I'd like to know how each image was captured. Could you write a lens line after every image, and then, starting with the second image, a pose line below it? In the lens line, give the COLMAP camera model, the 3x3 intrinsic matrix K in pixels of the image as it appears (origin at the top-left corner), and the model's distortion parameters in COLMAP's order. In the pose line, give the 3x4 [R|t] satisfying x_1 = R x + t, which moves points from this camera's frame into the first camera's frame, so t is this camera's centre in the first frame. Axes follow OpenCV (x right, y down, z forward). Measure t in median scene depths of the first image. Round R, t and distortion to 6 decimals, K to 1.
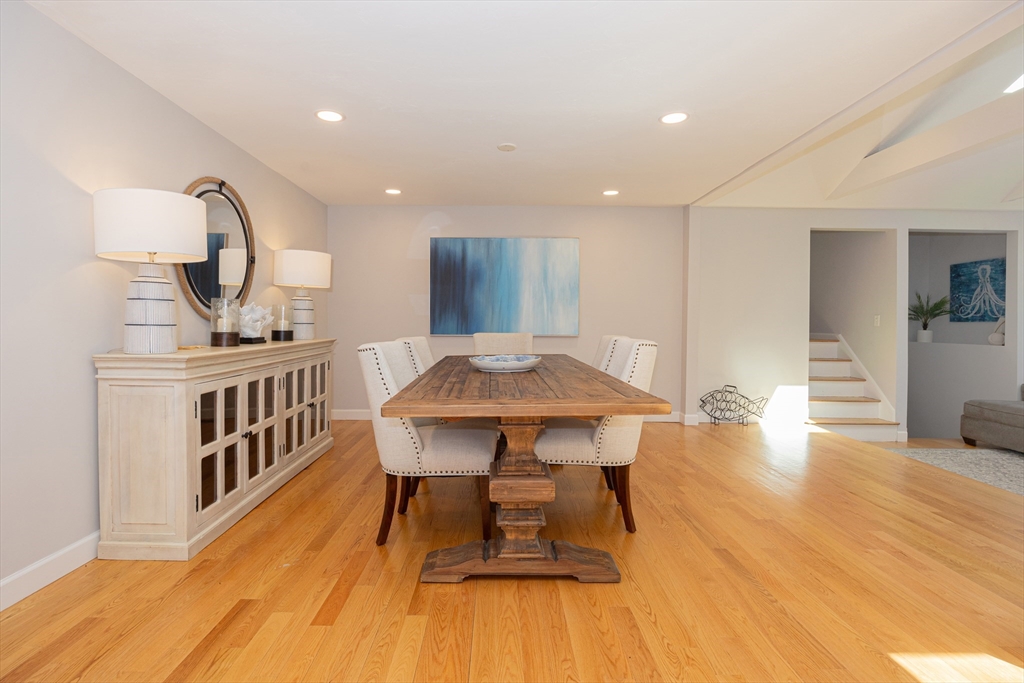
lens RADIAL K [[504.8, 0, 512.0], [0, 504.8, 341.5], [0, 0, 1]] dist [-0.012697, 0.000322]
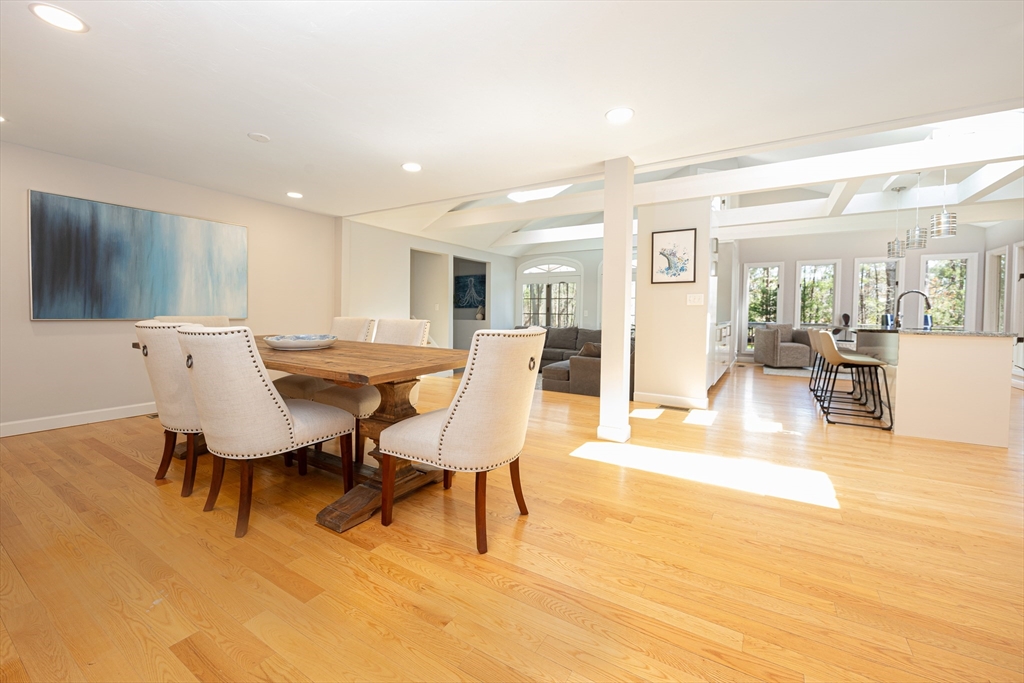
lens RADIAL K [[398.3, 0, 516.5], [0, 398.3, 325.3], [0, 0, 1]] dist [0.002247, 0.000254]
pose [[0.540244, -0.027228, 0.841068, -0.278603], [0.021455, 0.999597, 0.018579, 0.000113], [-0.841235, 0.008008, 0.540610, 0.067245]]
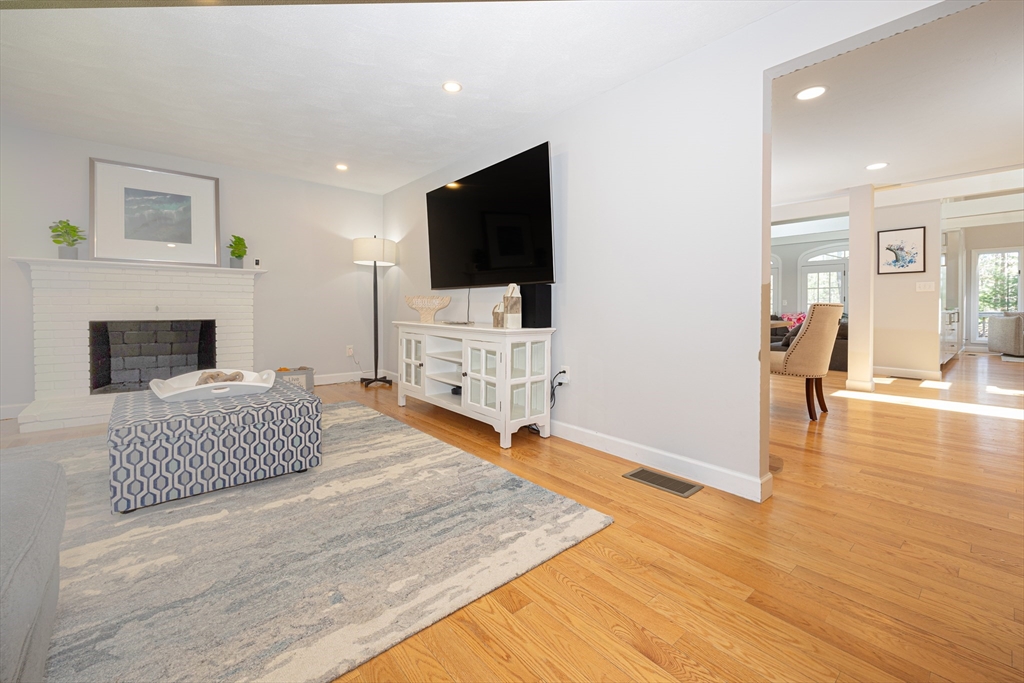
lens RADIAL K [[414.3, 0, 512.3], [0, 414.3, 311.5], [0, 0, 1]] dist [0.000268, -0.000064]
pose [[0.770230, -0.008766, 0.637706, -0.819685], [0.021344, 0.999700, -0.012038, 0.021827], [-0.637409, 0.022883, 0.770186, 0.066678]]
